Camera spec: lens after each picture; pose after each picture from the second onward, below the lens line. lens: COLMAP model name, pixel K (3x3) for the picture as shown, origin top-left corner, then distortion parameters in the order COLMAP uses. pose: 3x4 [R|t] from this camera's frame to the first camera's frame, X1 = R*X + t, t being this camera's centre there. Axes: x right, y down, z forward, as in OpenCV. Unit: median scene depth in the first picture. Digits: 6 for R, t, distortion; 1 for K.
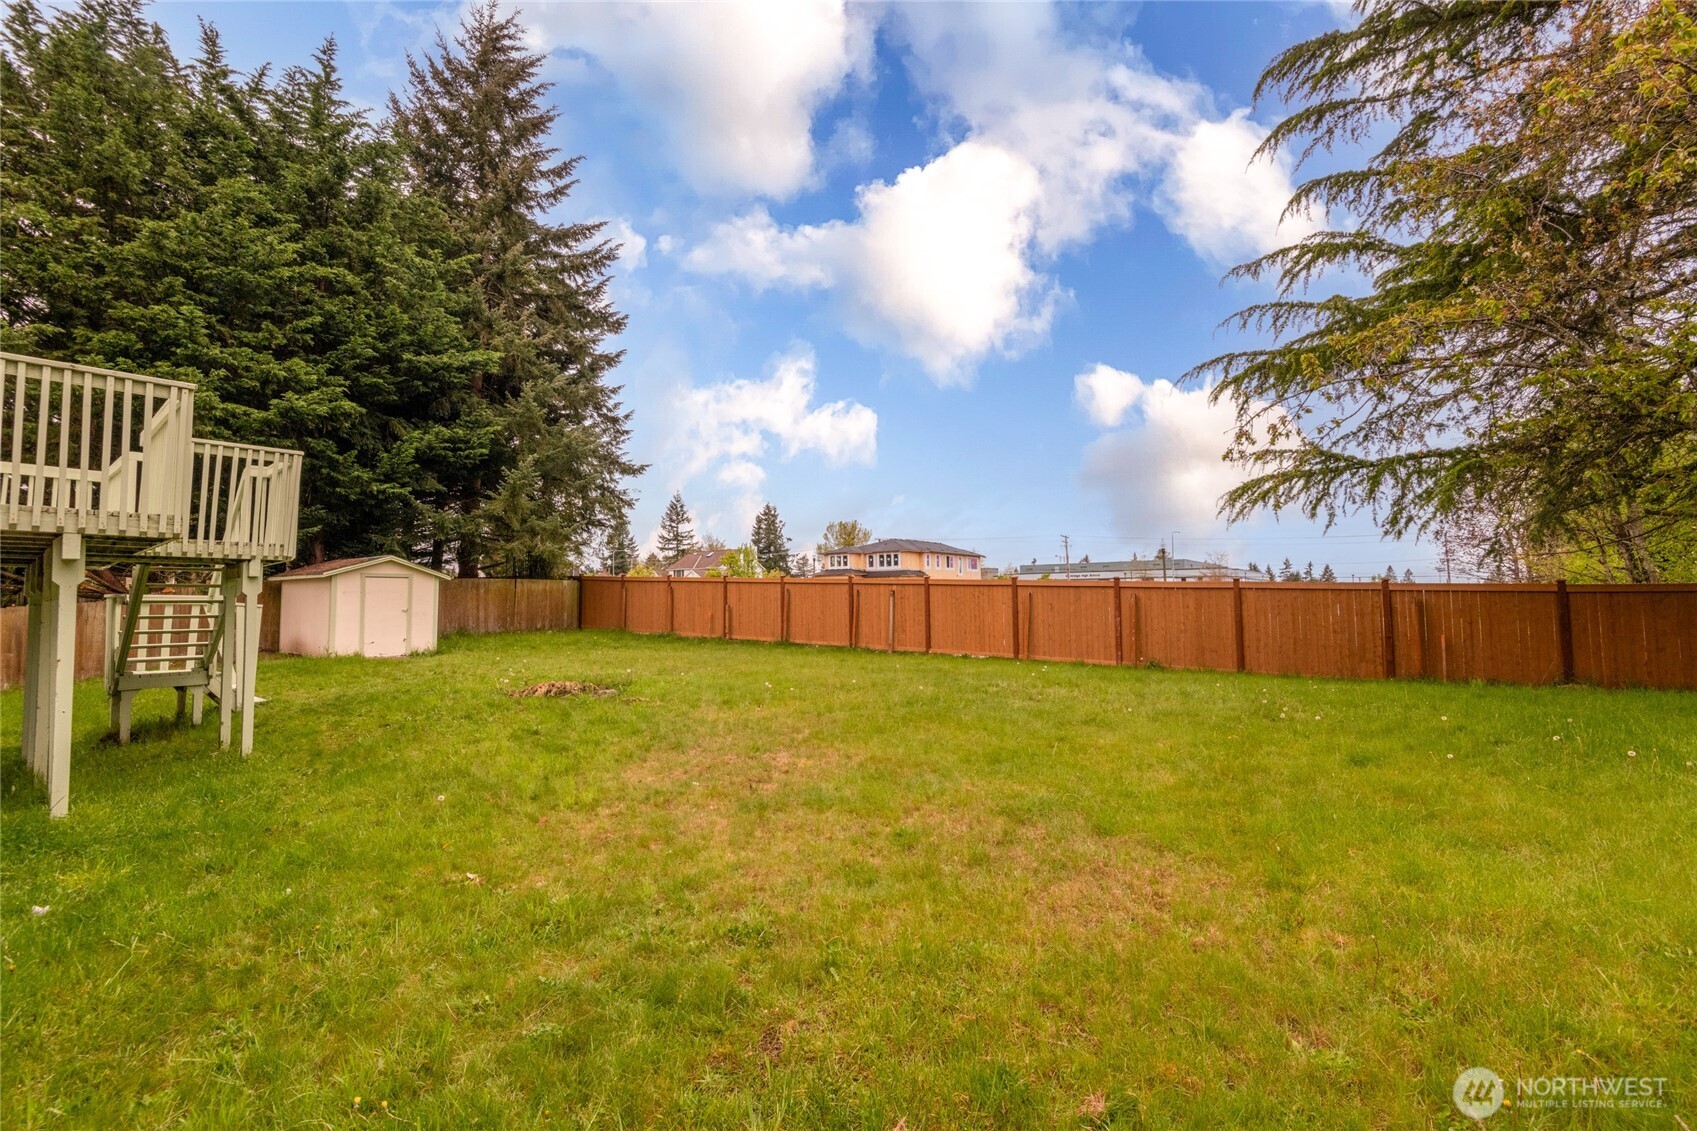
lens RADIAL K [[770.2, 0, 839.5], [0, 770.2, 563.8], [0, 0, 1]] dist [0.007625, -0.001802]
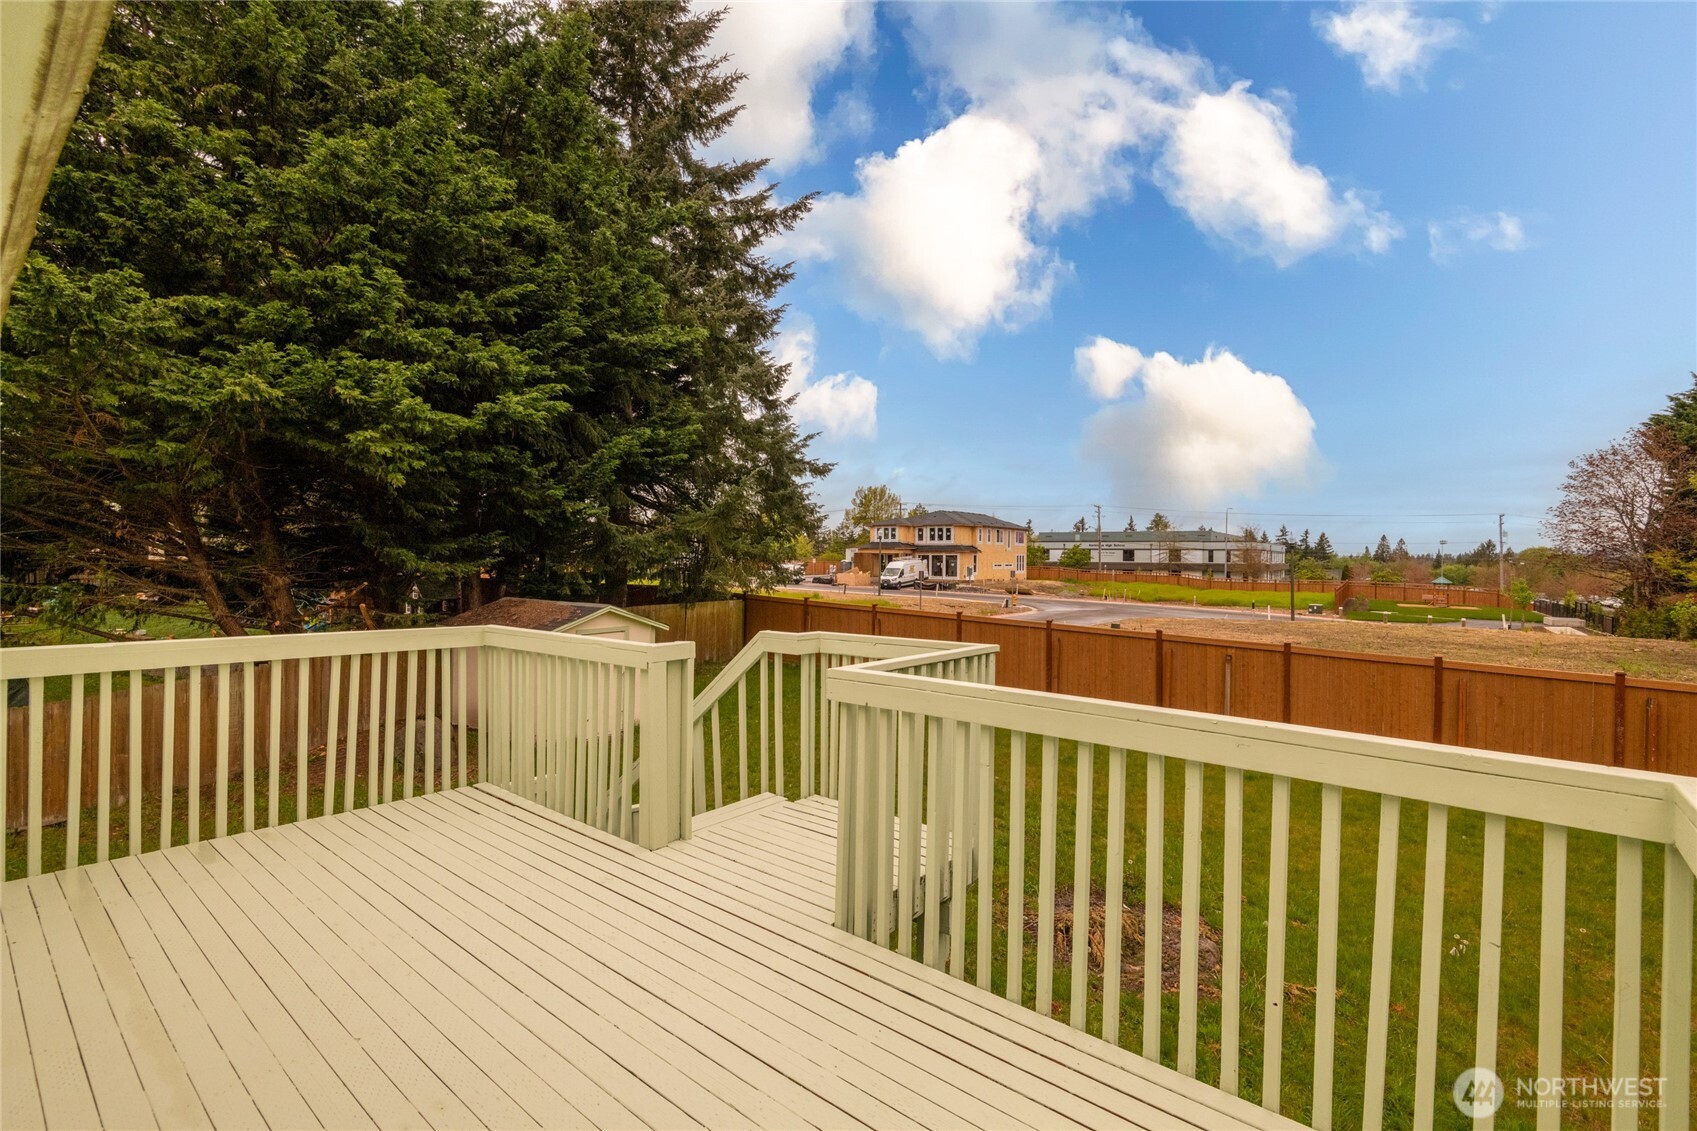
lens RADIAL K [[770.2, 0, 846.3], [0, 770.2, 563.7], [0, 0, 1]] dist [0.007625, -0.001802]
pose [[0.999496, 0.022325, 0.022577, -0.350915], [-0.023587, 0.998081, 0.057259, -0.096437], [-0.021255, -0.057762, 0.998104, 0.234998]]
